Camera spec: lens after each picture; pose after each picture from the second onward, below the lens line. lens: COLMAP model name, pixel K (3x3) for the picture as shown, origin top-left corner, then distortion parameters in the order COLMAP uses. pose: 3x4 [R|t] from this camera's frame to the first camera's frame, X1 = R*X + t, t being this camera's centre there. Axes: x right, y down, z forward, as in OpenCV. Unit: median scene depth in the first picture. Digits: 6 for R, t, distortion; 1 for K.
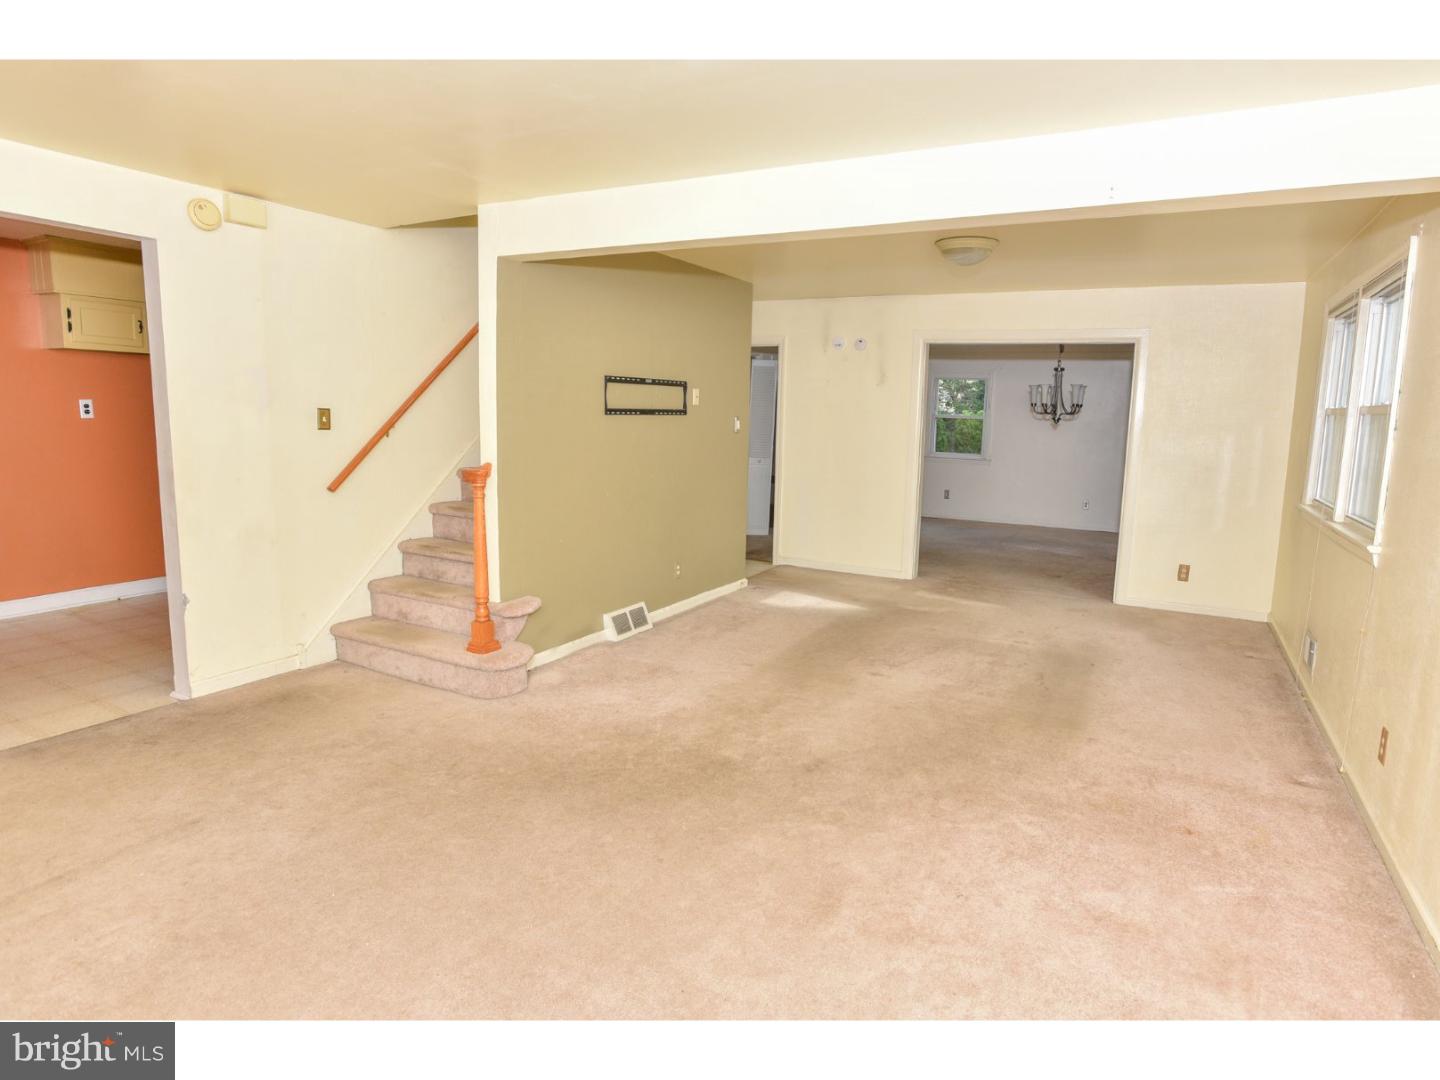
lens RADIAL K [[809.1, 0, 720.4], [0, 809.1, 516.3], [0, 0, 1]] dist [-0.084872, 0.032812]
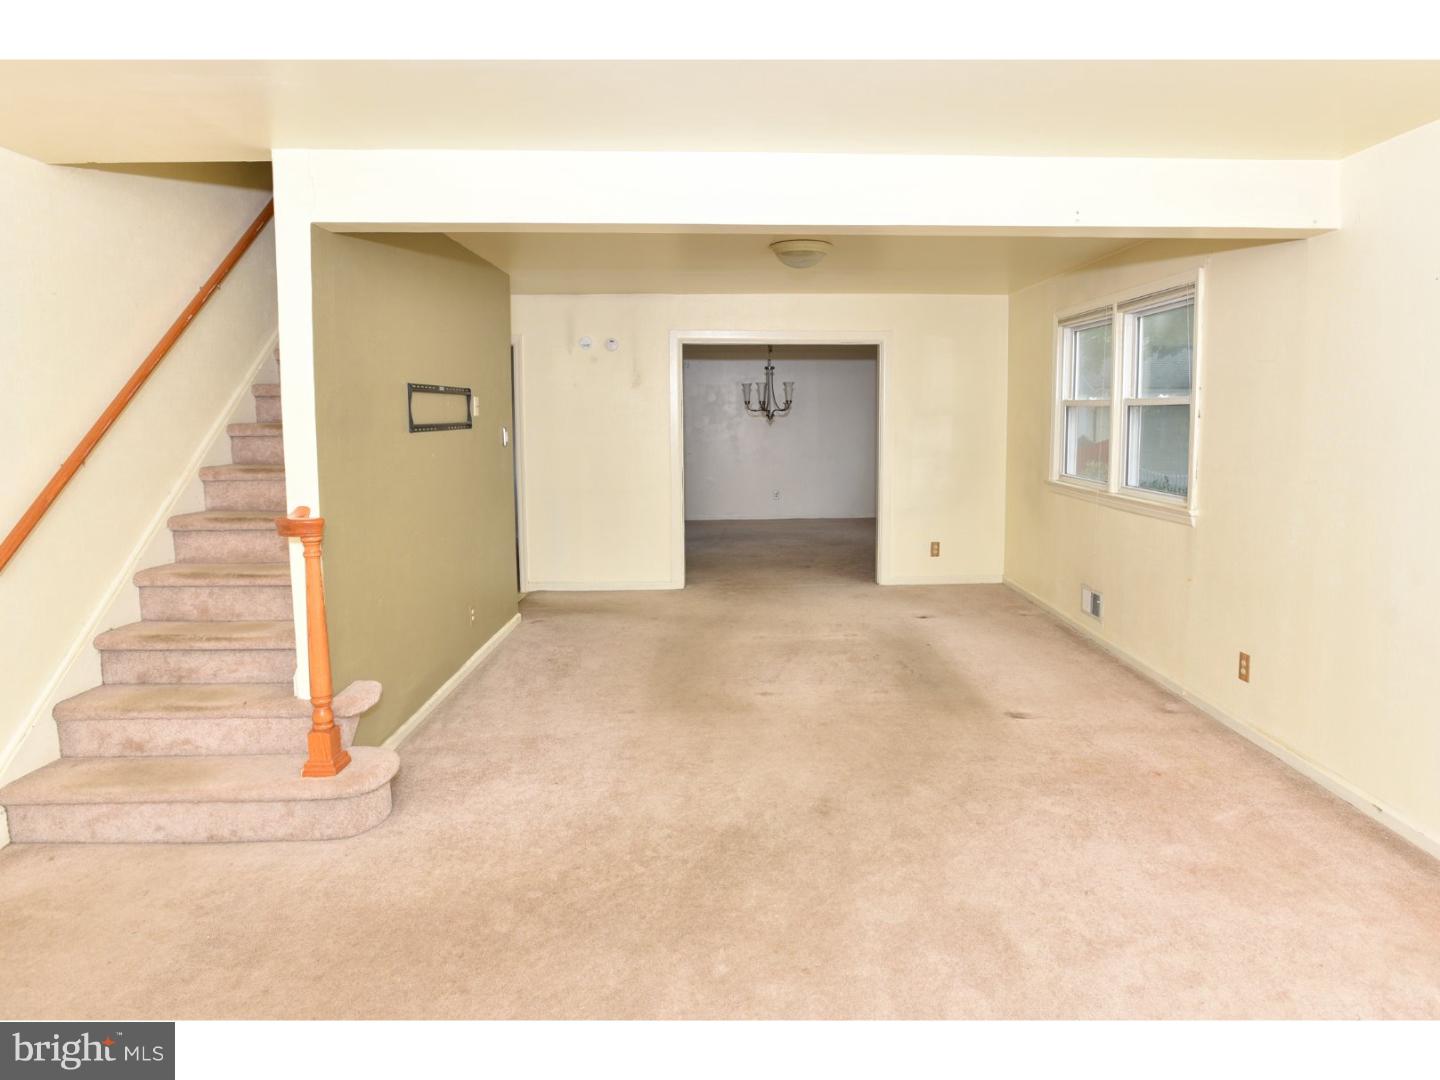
lens RADIAL K [[833.7, 0, 724.6], [0, 833.7, 473.9], [0, 0, 1]] dist [-0.076795, 0.036364]
pose [[0.853954, -0.067994, 0.515887, -0.306153], [0.095036, 0.995130, -0.026157, -0.036595], [-0.511596, 0.071365, 0.856257, 0.159565]]
